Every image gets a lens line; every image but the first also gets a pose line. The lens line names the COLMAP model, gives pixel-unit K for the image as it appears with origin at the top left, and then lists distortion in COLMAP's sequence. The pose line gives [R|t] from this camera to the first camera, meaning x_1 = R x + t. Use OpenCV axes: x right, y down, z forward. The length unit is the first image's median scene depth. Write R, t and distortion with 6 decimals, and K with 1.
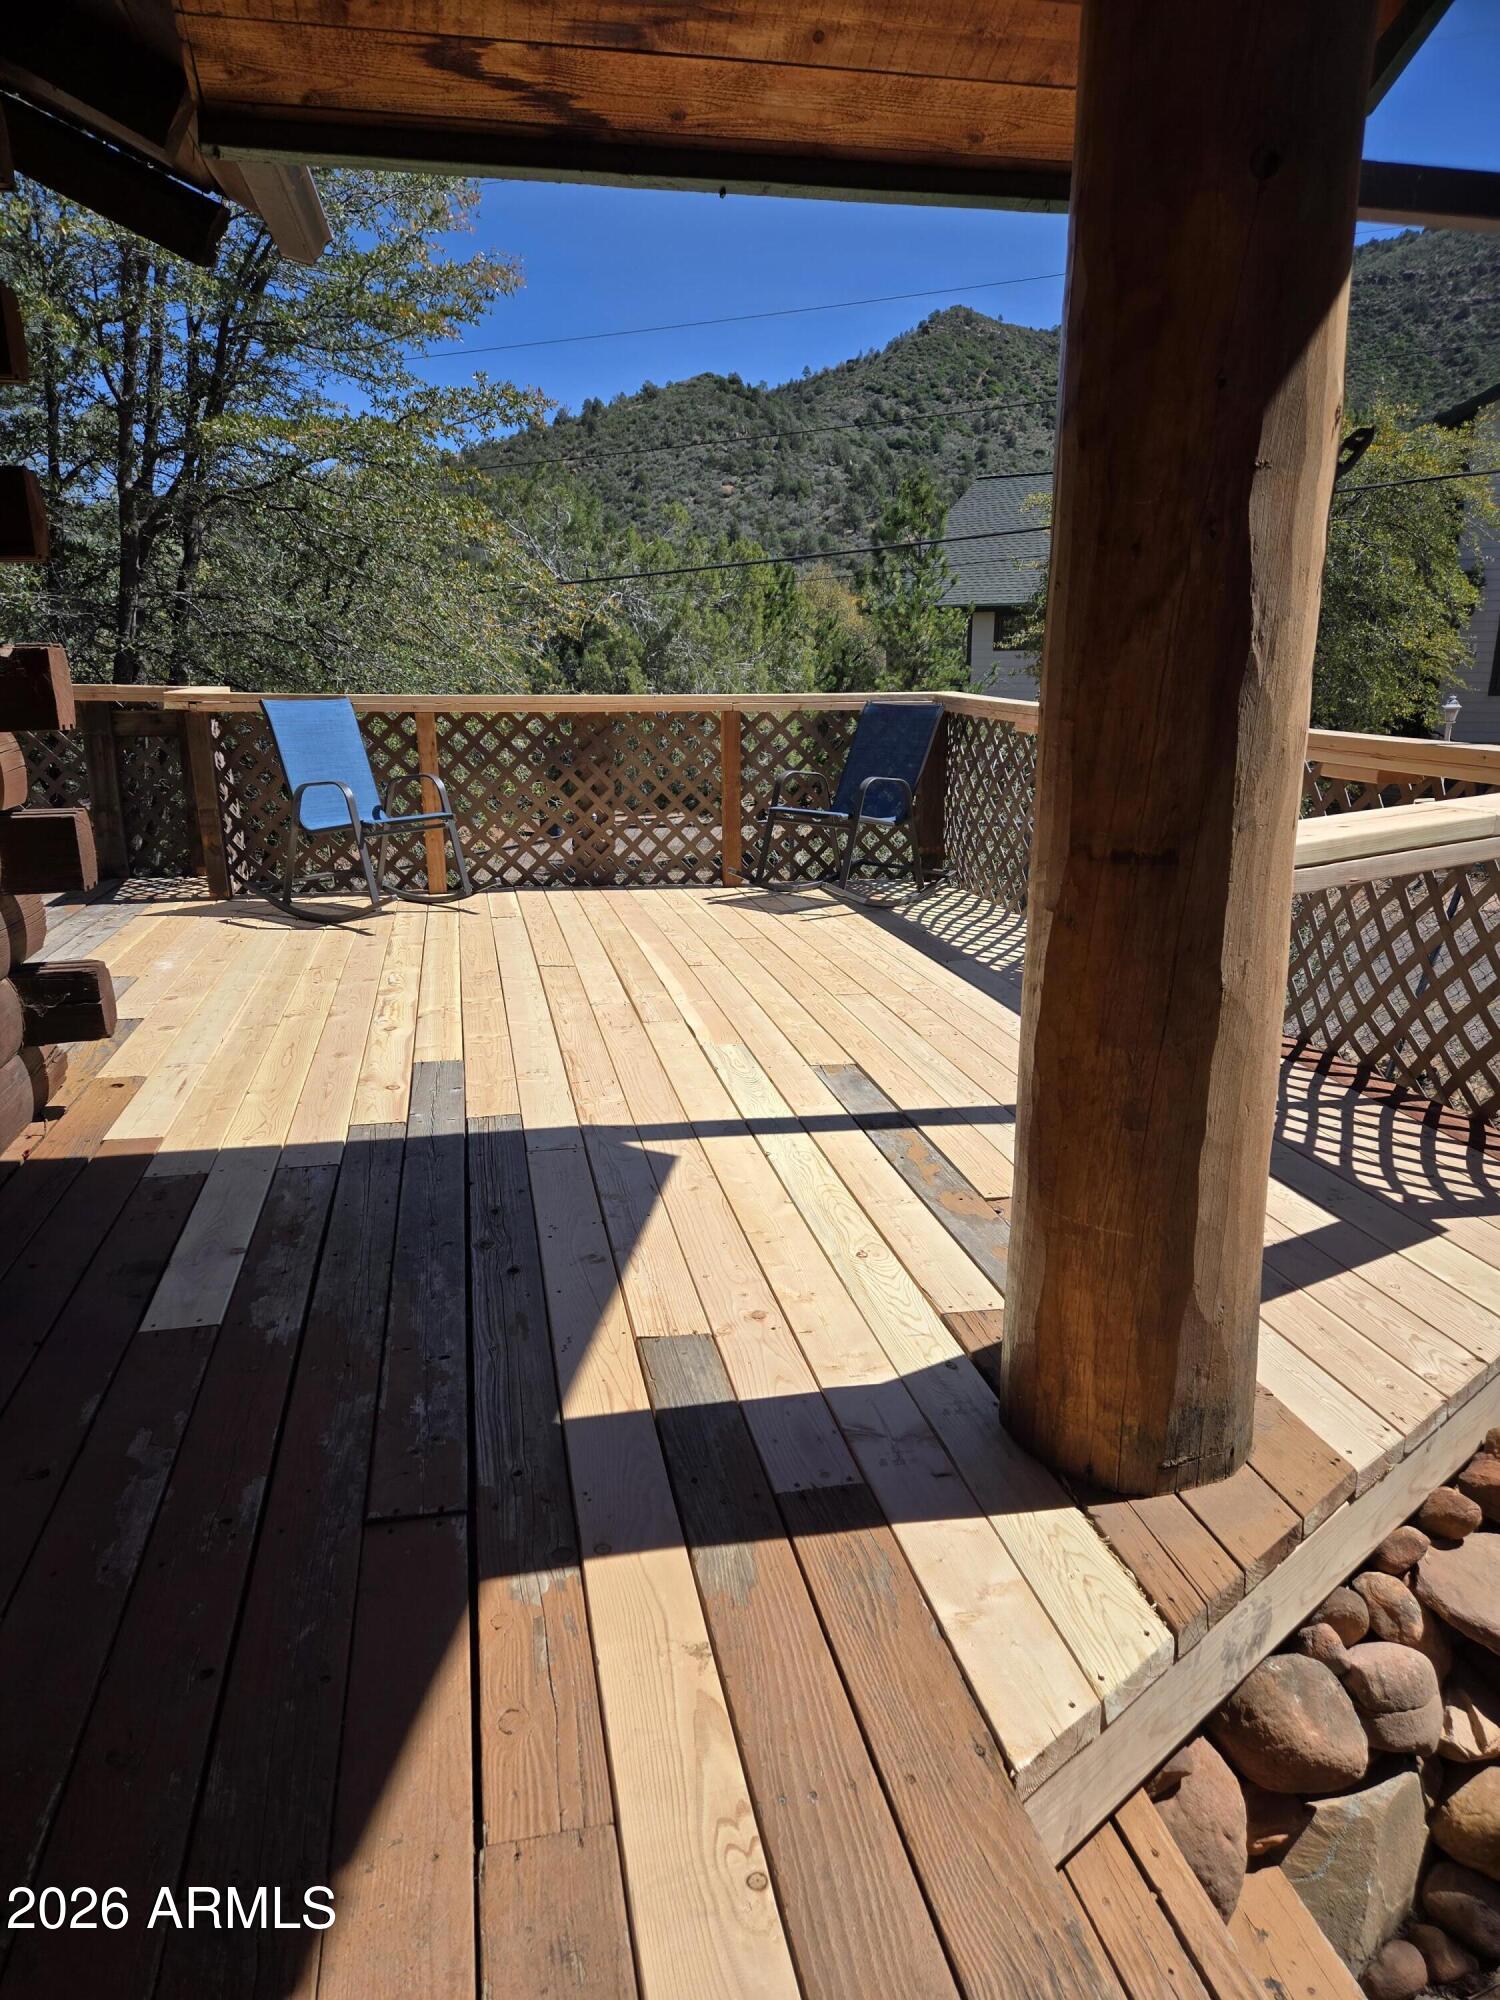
lens RADIAL K [[1316.4, 0, 739.4], [0, 1316.4, 1003.9], [0, 0, 1]] dist [0.087857, -0.078491]
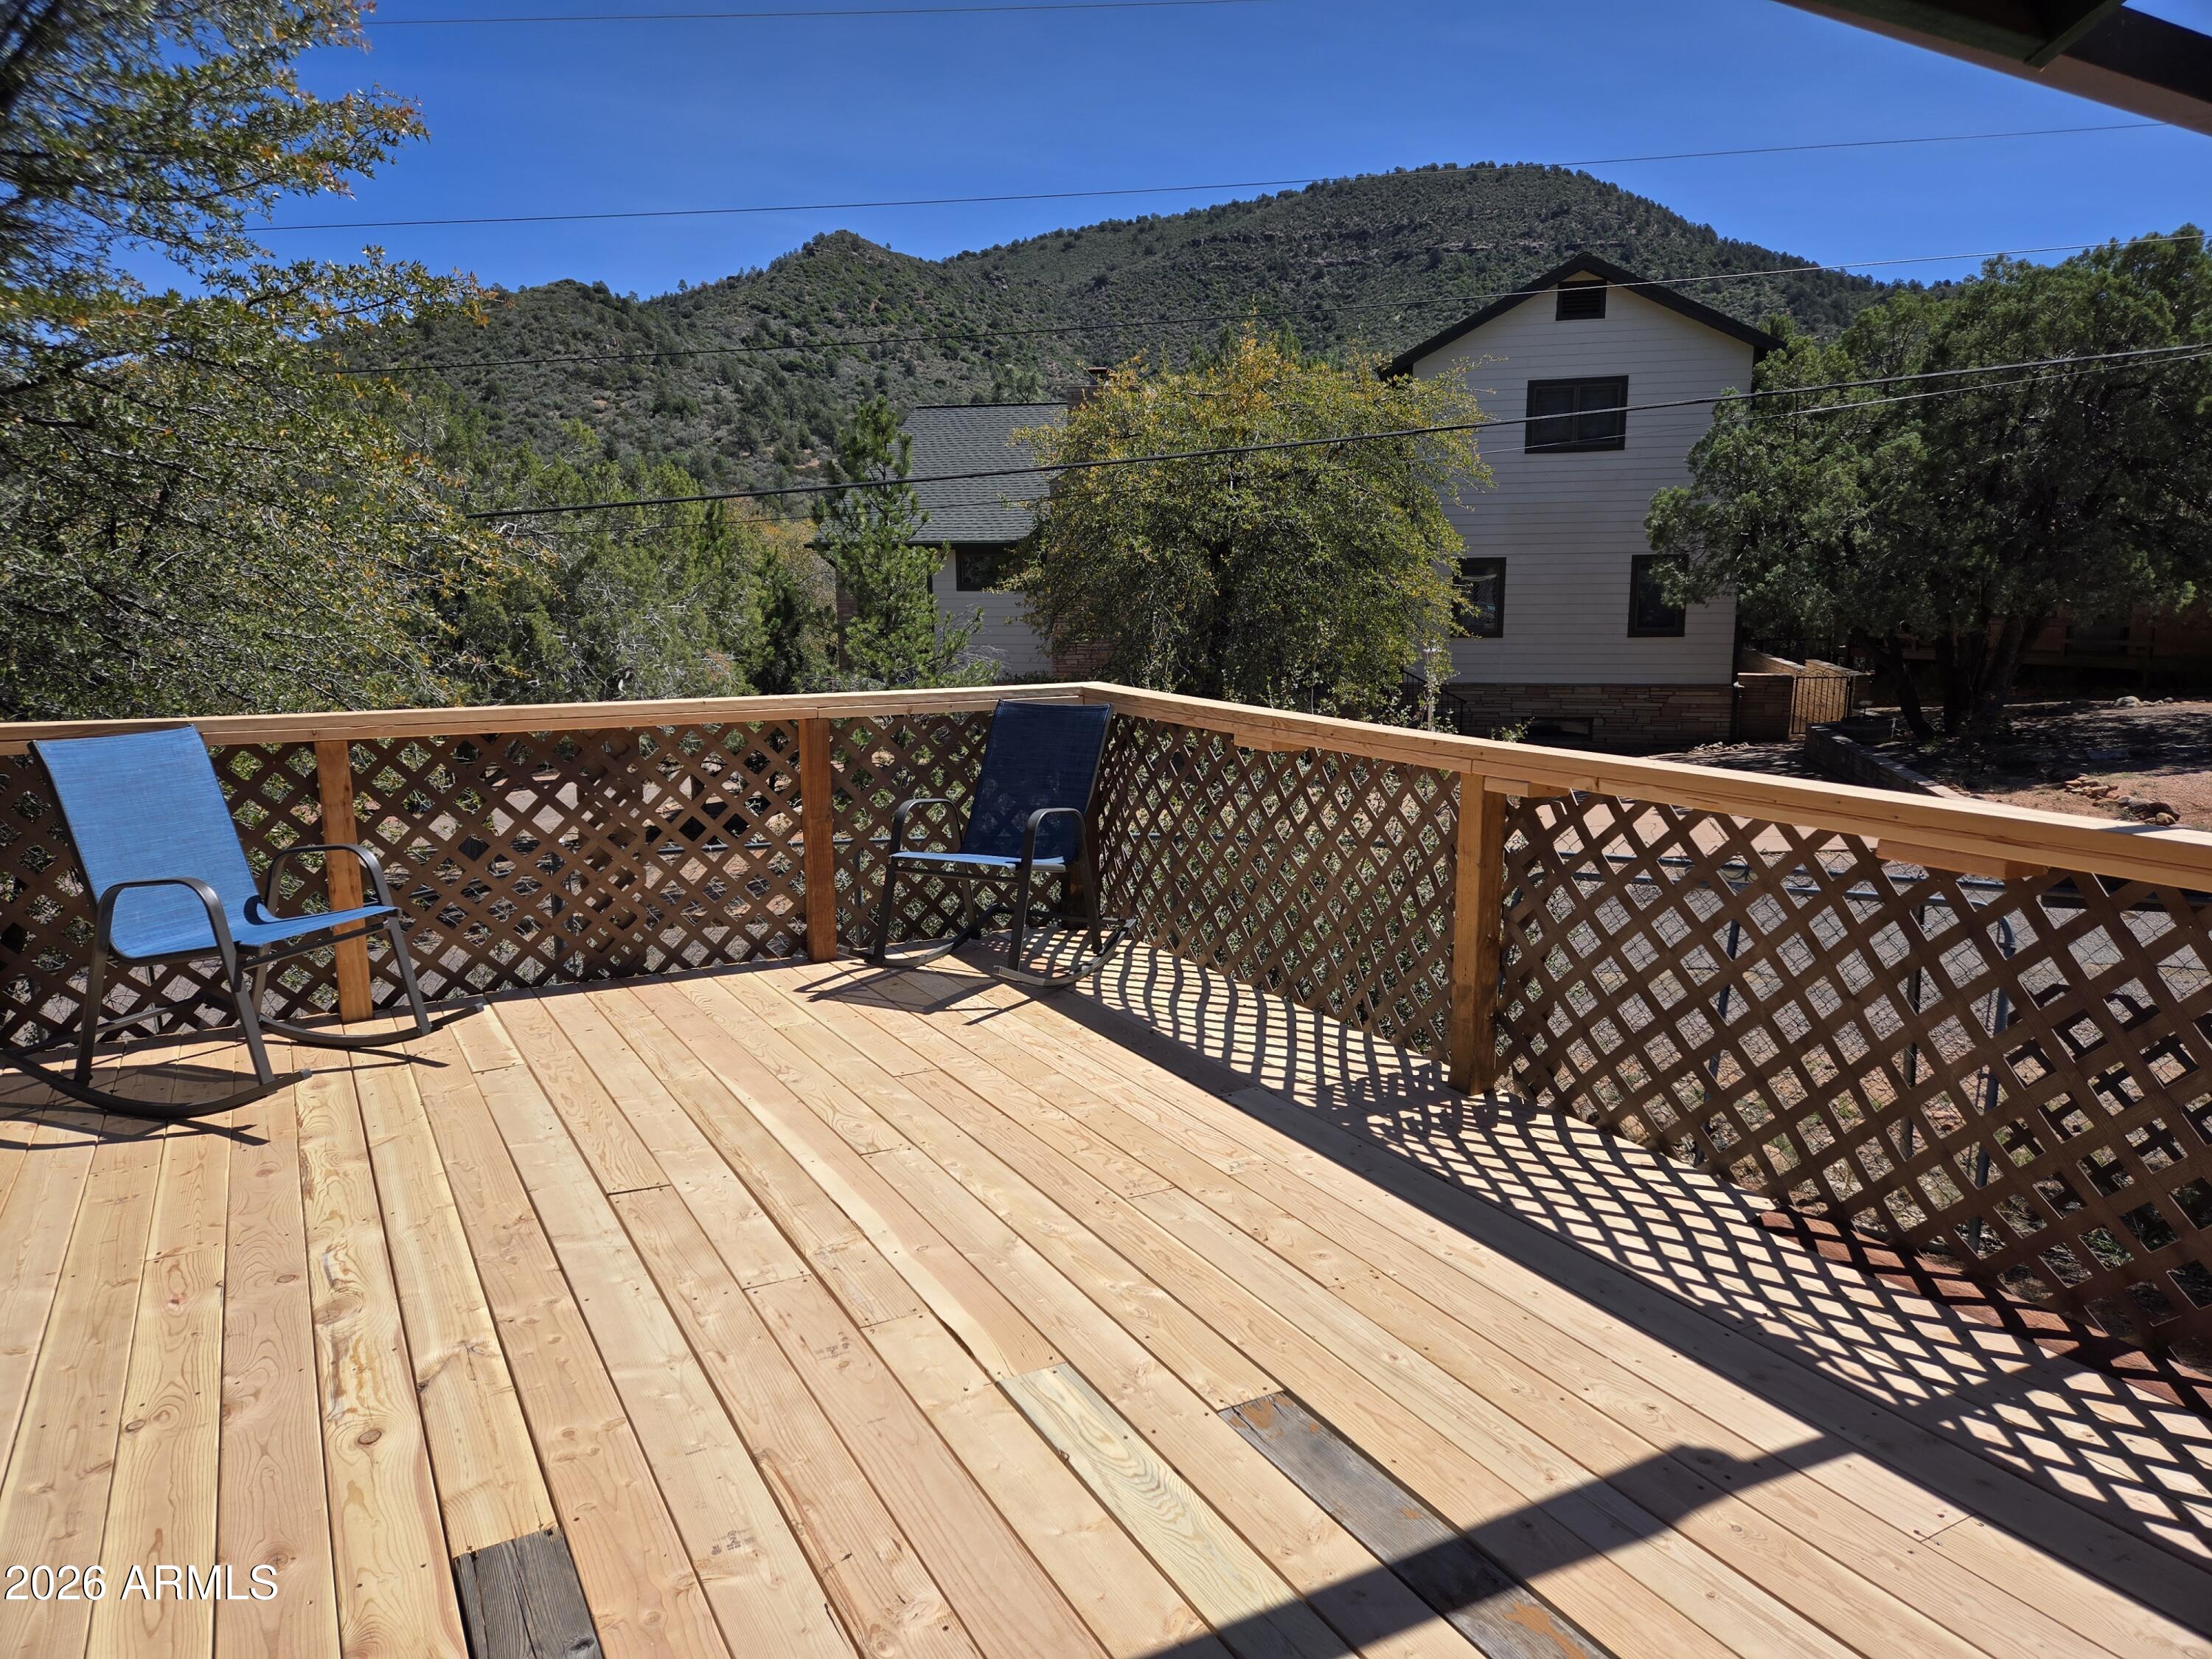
lens RADIAL K [[1455.9, 0, 1109.7], [0, 1455.9, 822.1], [0, 0, 1]] dist [0.087857, -0.078491]
pose [[0.952642, -0.053359, 0.299376, -0.100181], [0.082452, 0.992930, -0.085396, -0.093052], [-0.292703, 0.106036, 0.950306, 0.232792]]
